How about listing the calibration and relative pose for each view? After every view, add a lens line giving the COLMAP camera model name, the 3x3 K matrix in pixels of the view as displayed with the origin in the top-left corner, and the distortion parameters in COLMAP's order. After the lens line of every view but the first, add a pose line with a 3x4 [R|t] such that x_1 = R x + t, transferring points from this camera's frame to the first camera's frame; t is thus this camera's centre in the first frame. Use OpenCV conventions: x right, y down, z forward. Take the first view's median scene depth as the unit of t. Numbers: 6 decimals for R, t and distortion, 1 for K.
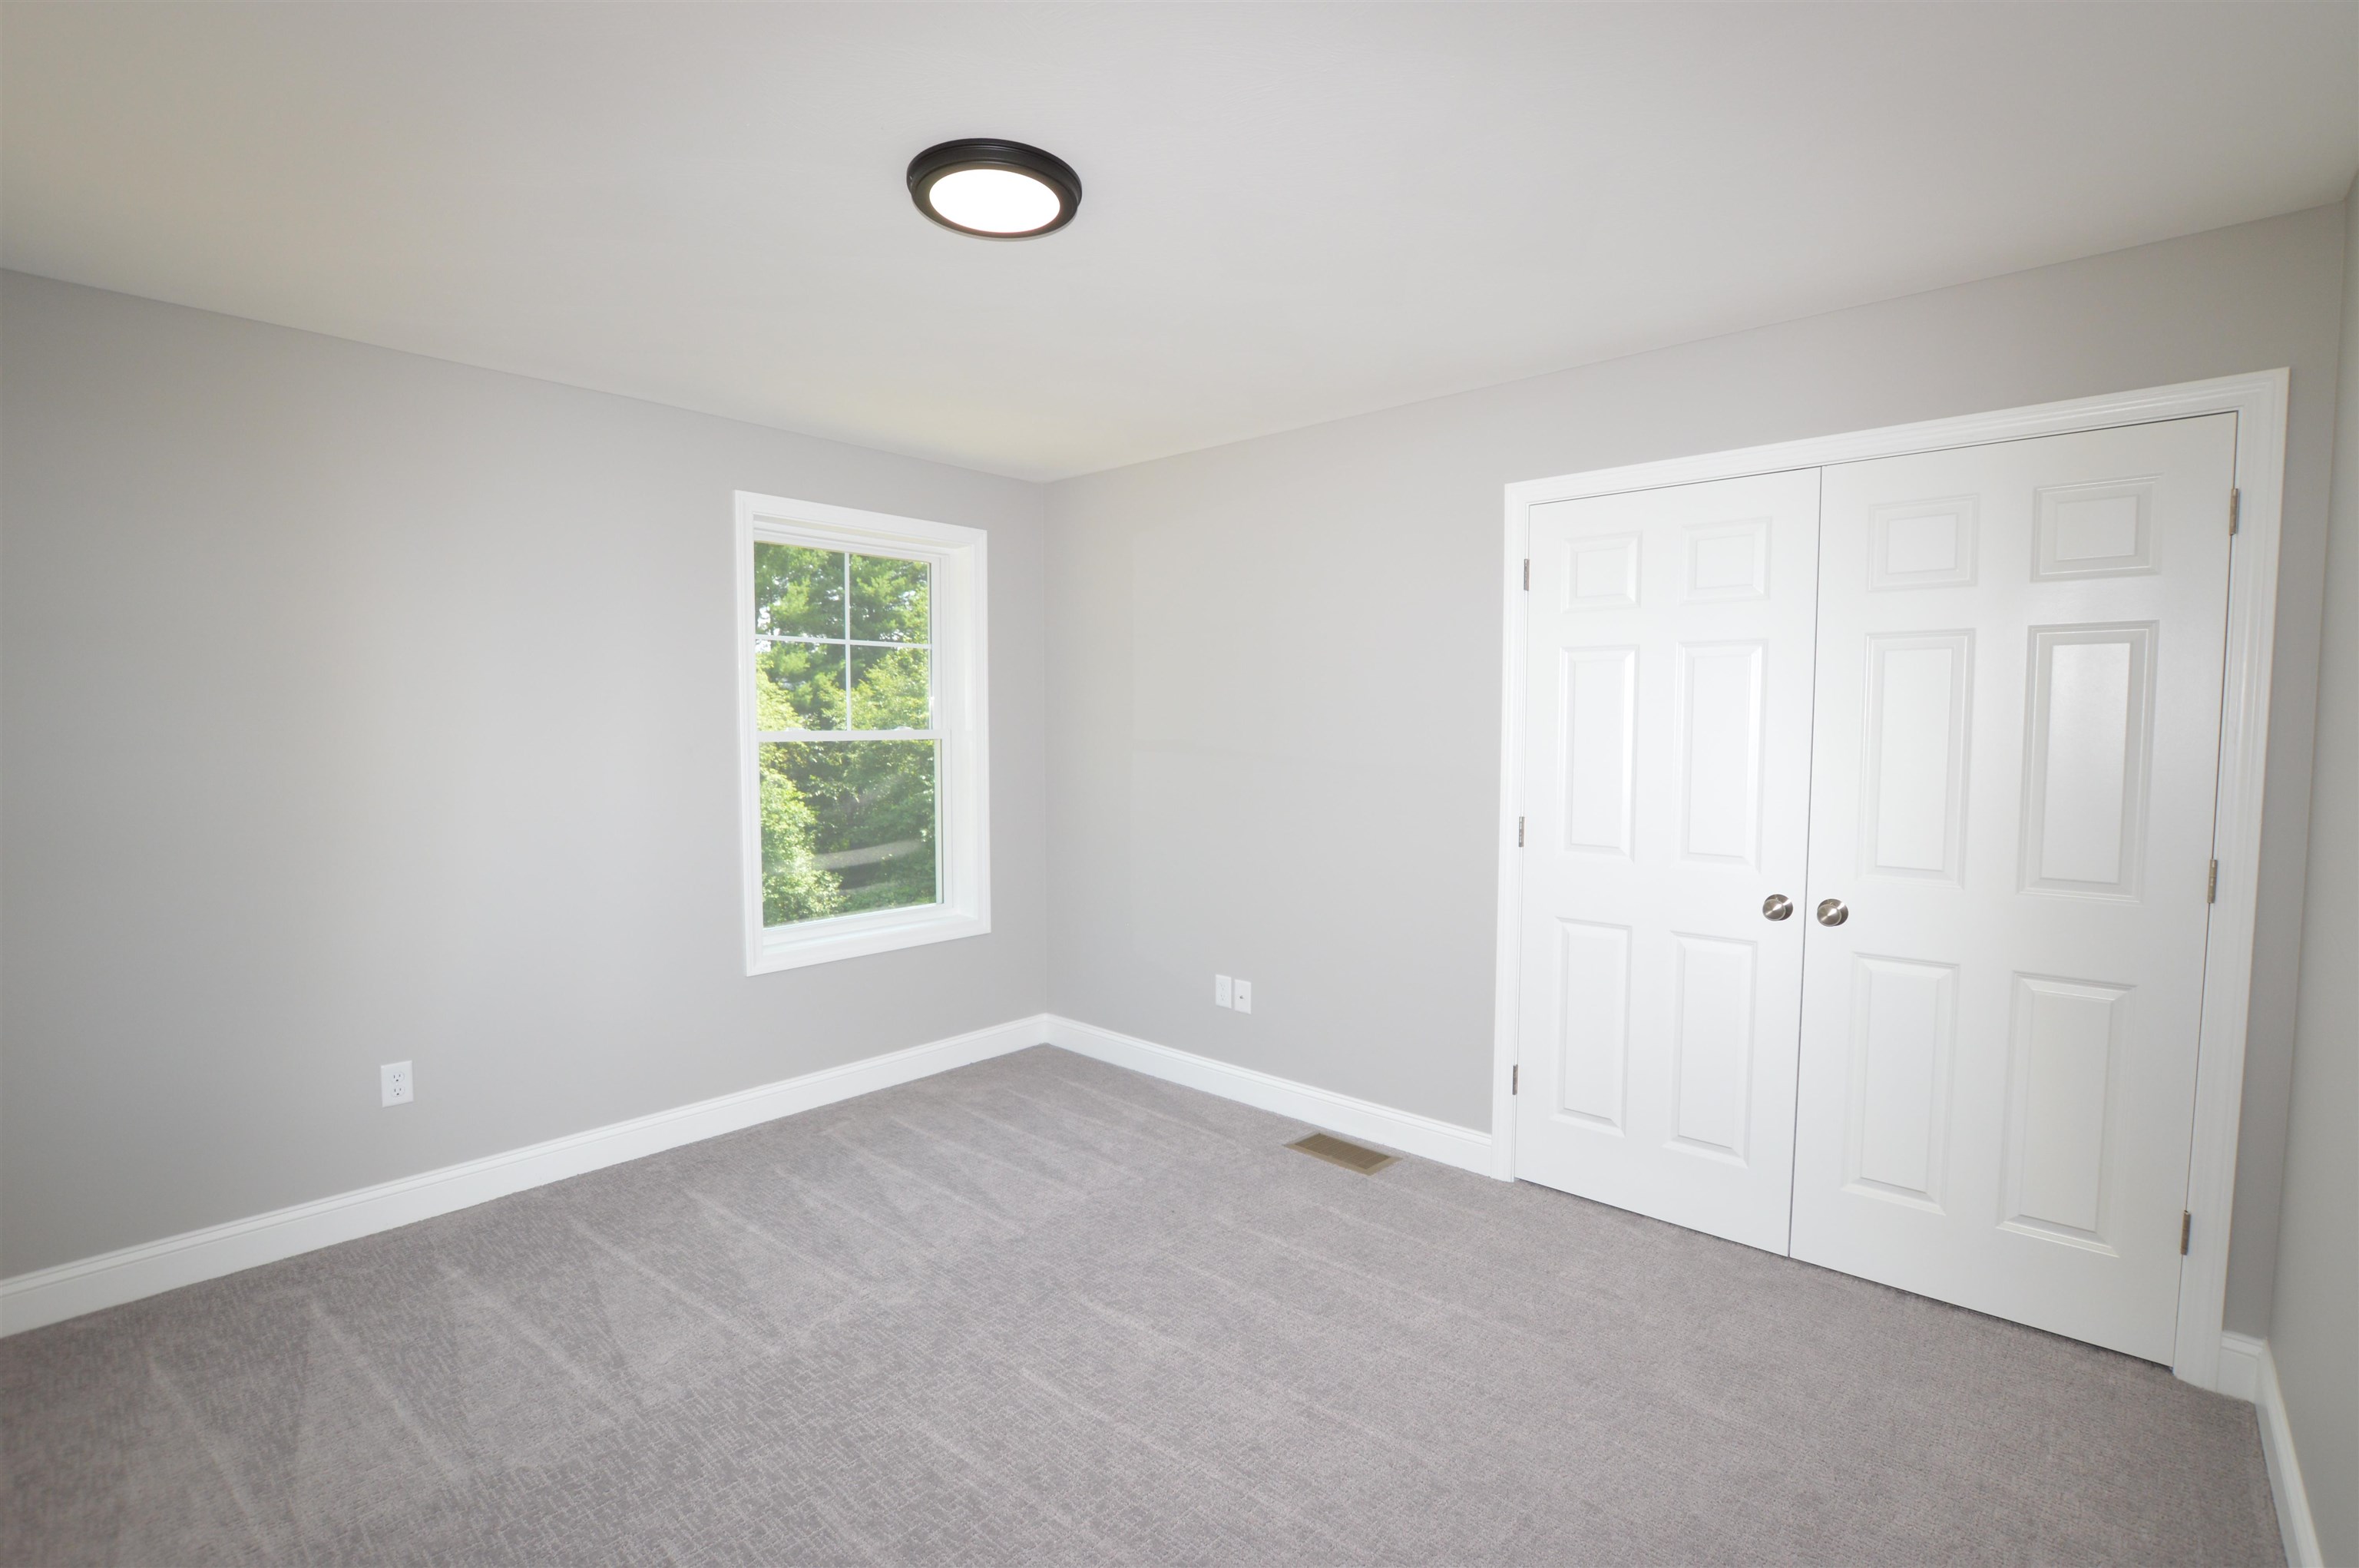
lens RADIAL K [[1056.3, 0, 1179.4], [0, 1056.3, 789.4], [0, 0, 1]] dist [-0.034889, 0.006020]
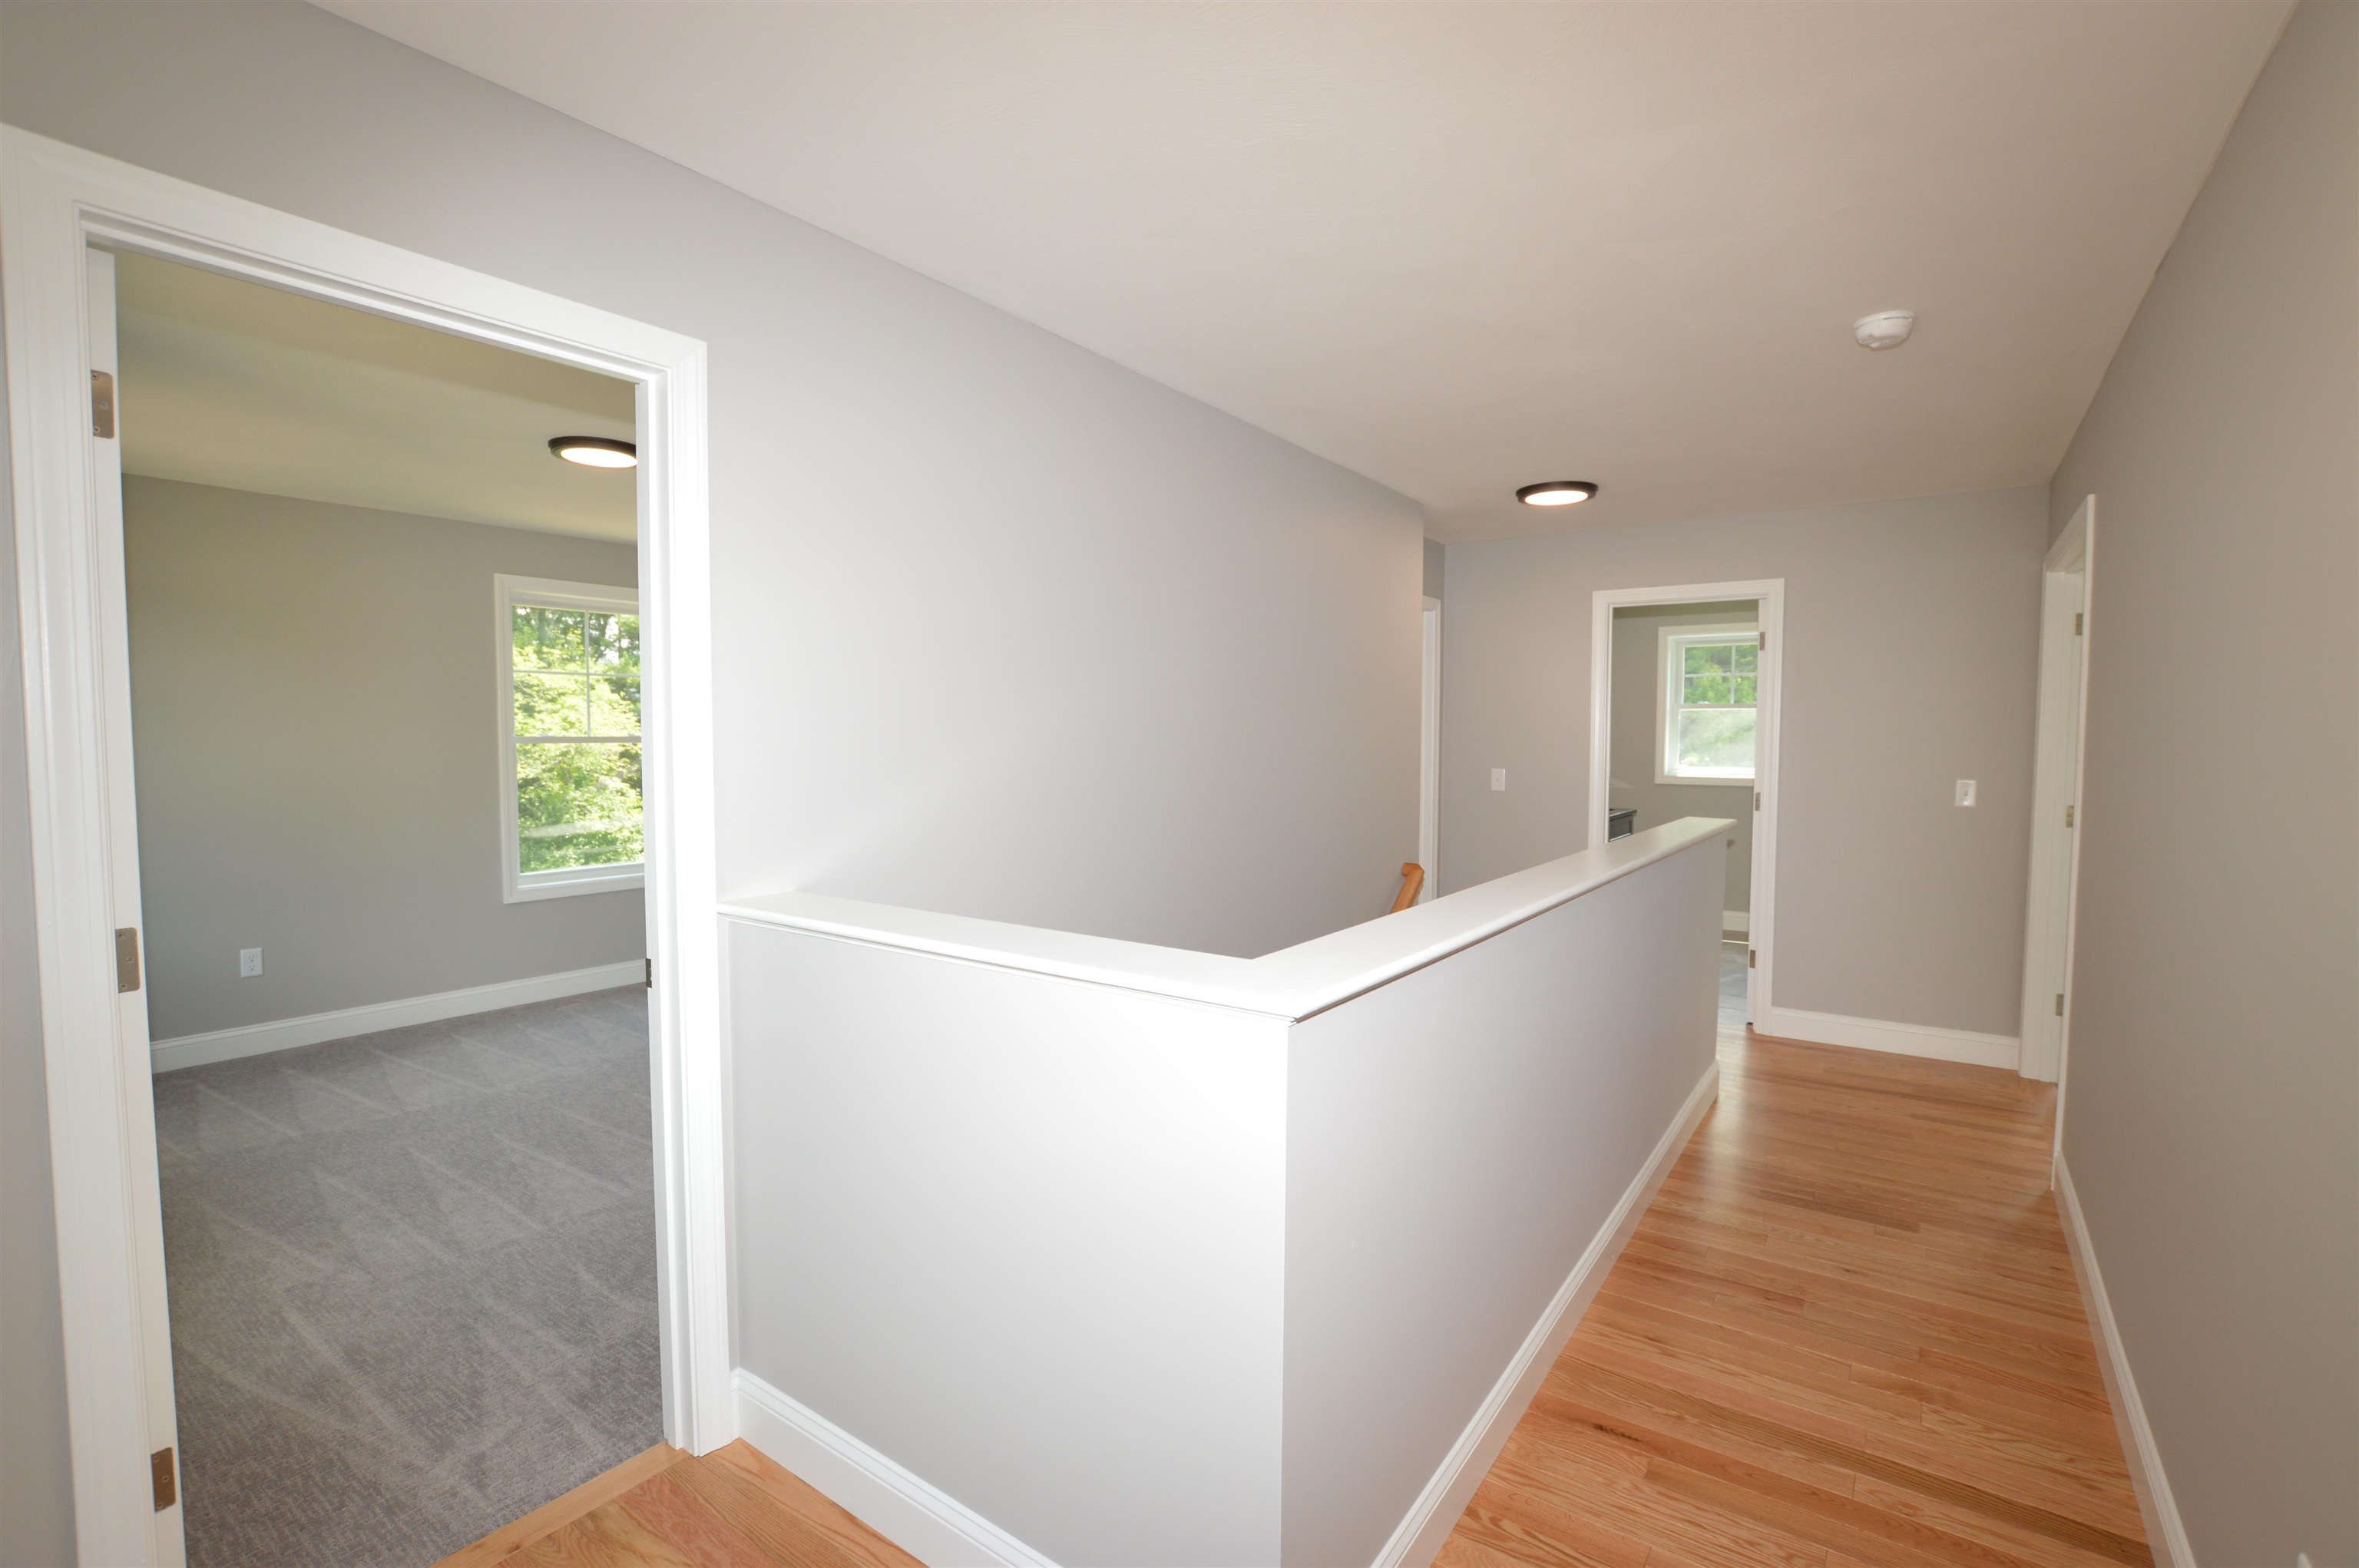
lens RADIAL K [[1056.3, 0, 1179.4], [0, 1056.3, 789.4], [0, 0, 1]] dist [-0.034889, 0.006020]
pose [[0.994047, -0.007244, 0.108708, 0.451907], [0.008261, 0.999926, -0.008905, 0.050713], [-0.108635, 0.009750, 0.994034, -0.674466]]
